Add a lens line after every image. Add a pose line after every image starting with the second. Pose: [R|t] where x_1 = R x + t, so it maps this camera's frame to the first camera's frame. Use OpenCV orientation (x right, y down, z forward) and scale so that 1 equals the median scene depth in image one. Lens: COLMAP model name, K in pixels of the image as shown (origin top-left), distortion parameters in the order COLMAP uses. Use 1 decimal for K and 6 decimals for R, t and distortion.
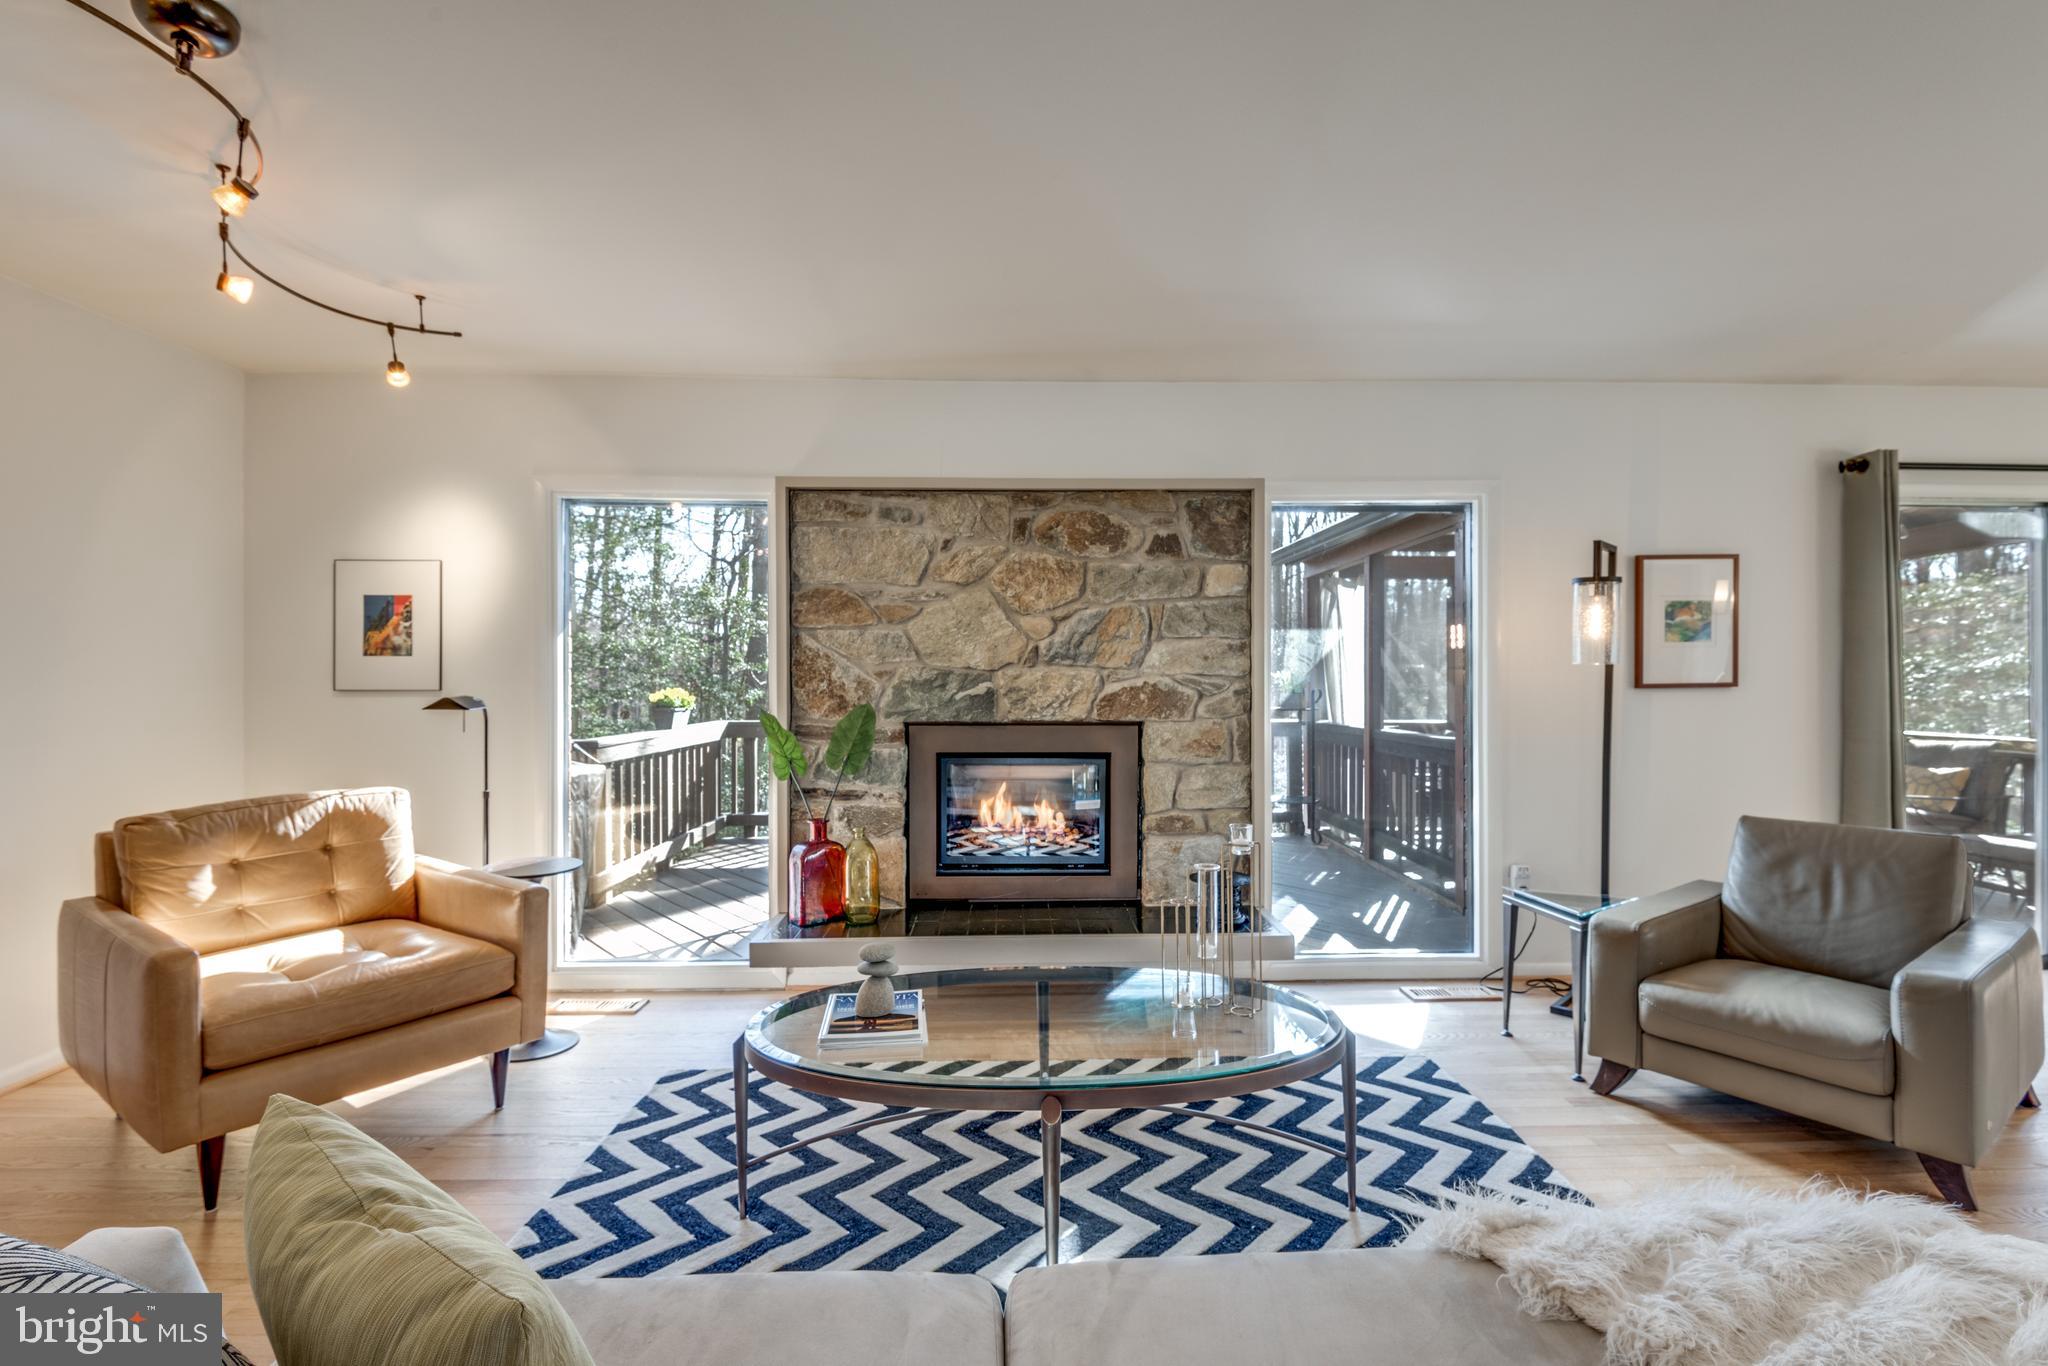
lens RADIAL K [[951.8, 0, 1040.7], [0, 951.8, 680.6], [0, 0, 1]] dist [0.037273, -0.038676]
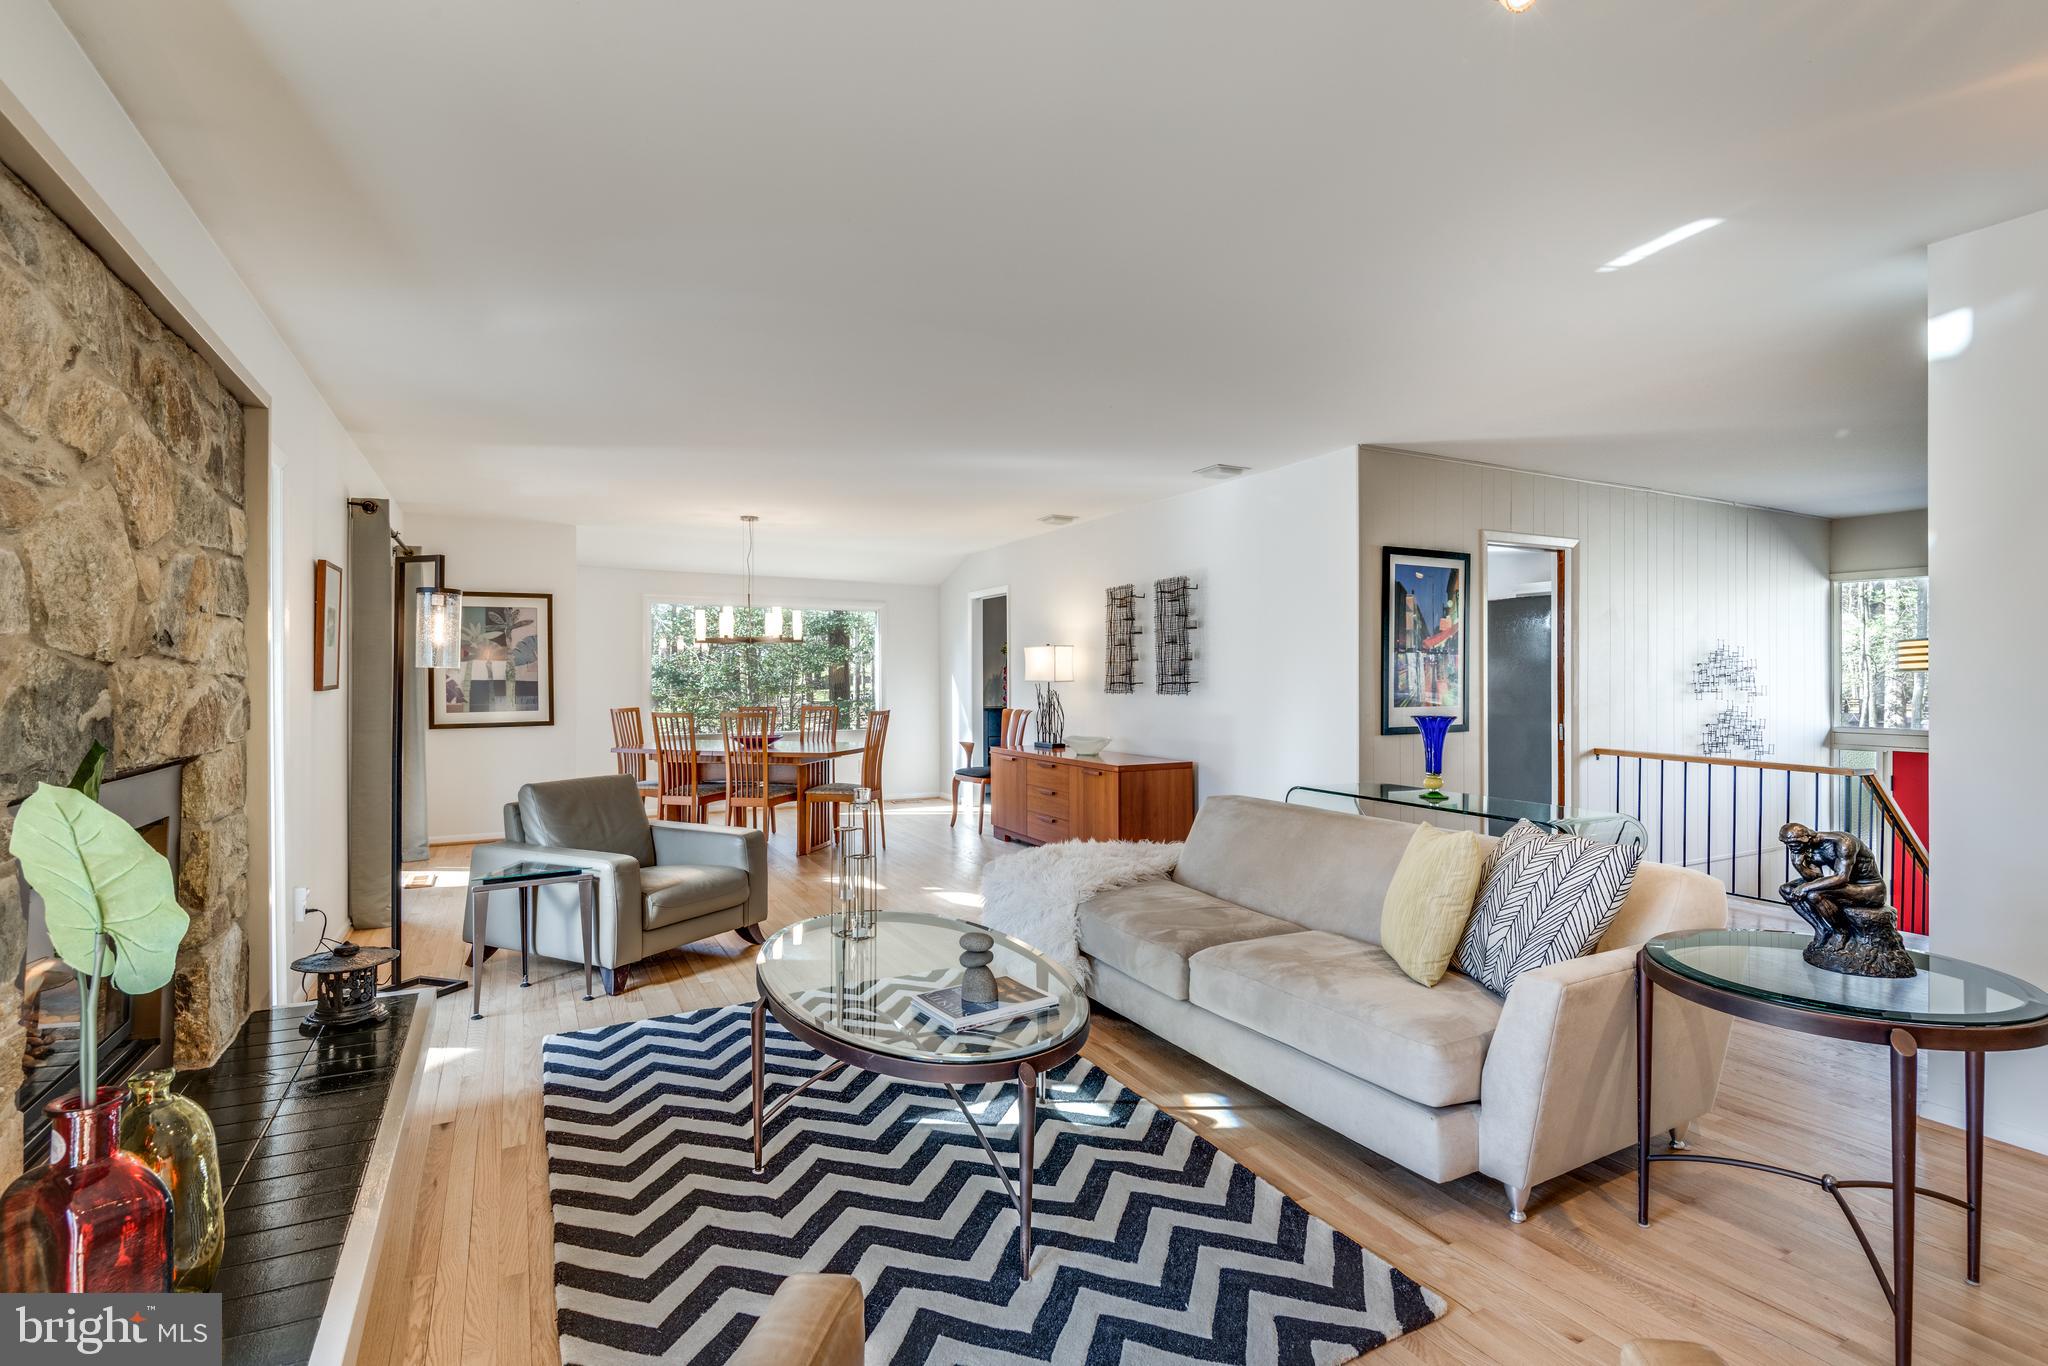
lens RADIAL K [[951.8, 0, 1040.7], [0, 951.8, 680.6], [0, 0, 1]] dist [0.037273, -0.038676]
pose [[-0.451836, 0.000580, 0.892101, -0.650448], [0.003429, 0.999994, 0.001087, -0.001012], [-0.892095, 0.003550, -0.451835, 0.811267]]
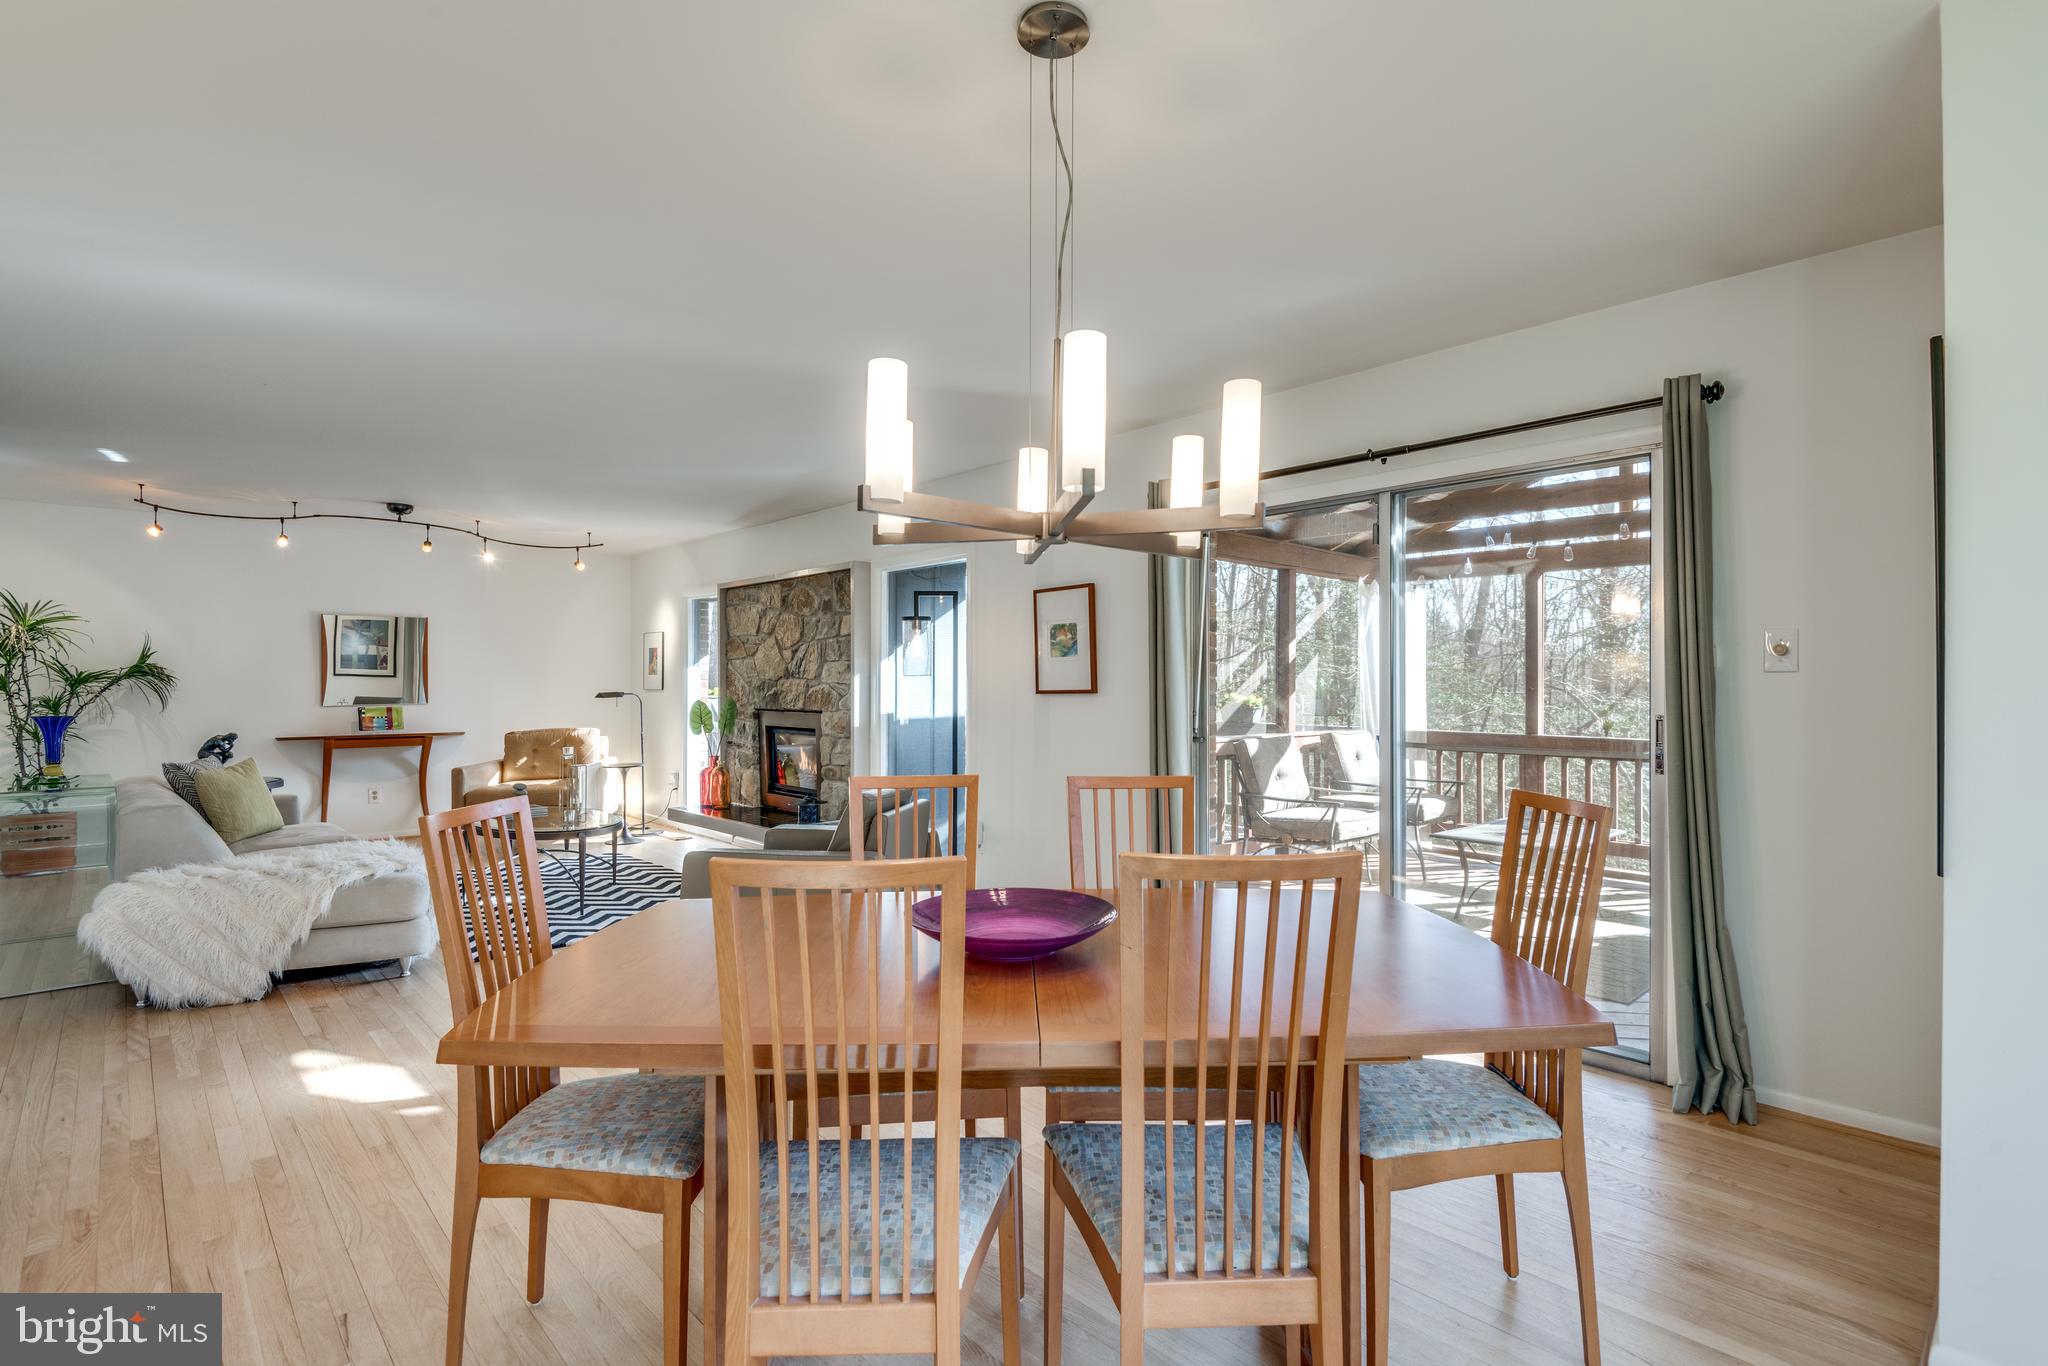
lens RADIAL K [[954.9, 0, 1042.0], [0, 954.9, 681.2], [0, 0, 1]] dist [0.021525, -0.021226]
pose [[0.670431, -0.000923, -0.741972, 1.630851], [-0.003127, 0.999987, -0.004070, -0.004148], [0.741965, 0.005048, 0.670419, 0.158424]]
